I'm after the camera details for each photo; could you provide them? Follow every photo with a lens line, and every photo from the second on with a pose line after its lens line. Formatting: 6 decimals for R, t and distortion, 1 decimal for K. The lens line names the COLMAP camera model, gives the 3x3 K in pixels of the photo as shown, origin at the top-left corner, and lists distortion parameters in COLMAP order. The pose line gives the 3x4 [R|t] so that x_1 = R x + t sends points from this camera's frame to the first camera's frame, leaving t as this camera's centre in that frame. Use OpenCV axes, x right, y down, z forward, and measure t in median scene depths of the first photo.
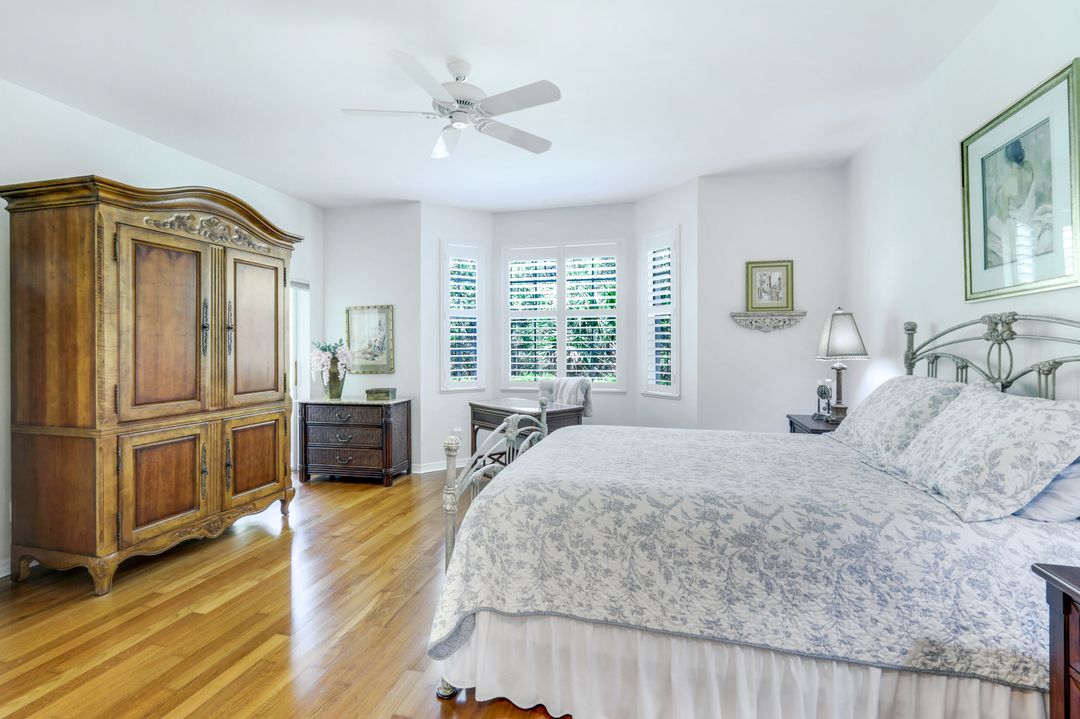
lens RADIAL K [[487.2, 0, 542.2], [0, 487.2, 351.7], [0, 0, 1]] dist [0.002969, -0.000684]
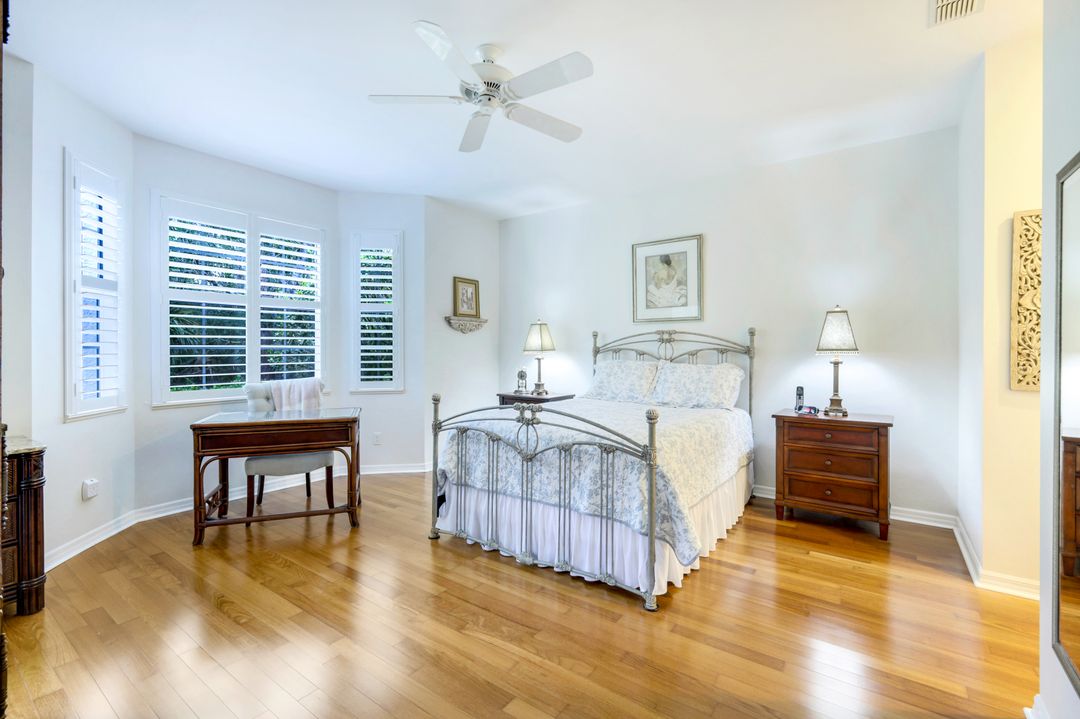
lens RADIAL K [[487.2, 0, 539.3], [0, 487.2, 355.2], [0, 0, 1]] dist [0.002969, -0.000684]
pose [[0.352724, -0.006876, 0.935702, -0.679428], [0.006458, 0.999967, 0.004914, 0.011772], [-0.935705, 0.004310, 0.352756, 0.369167]]
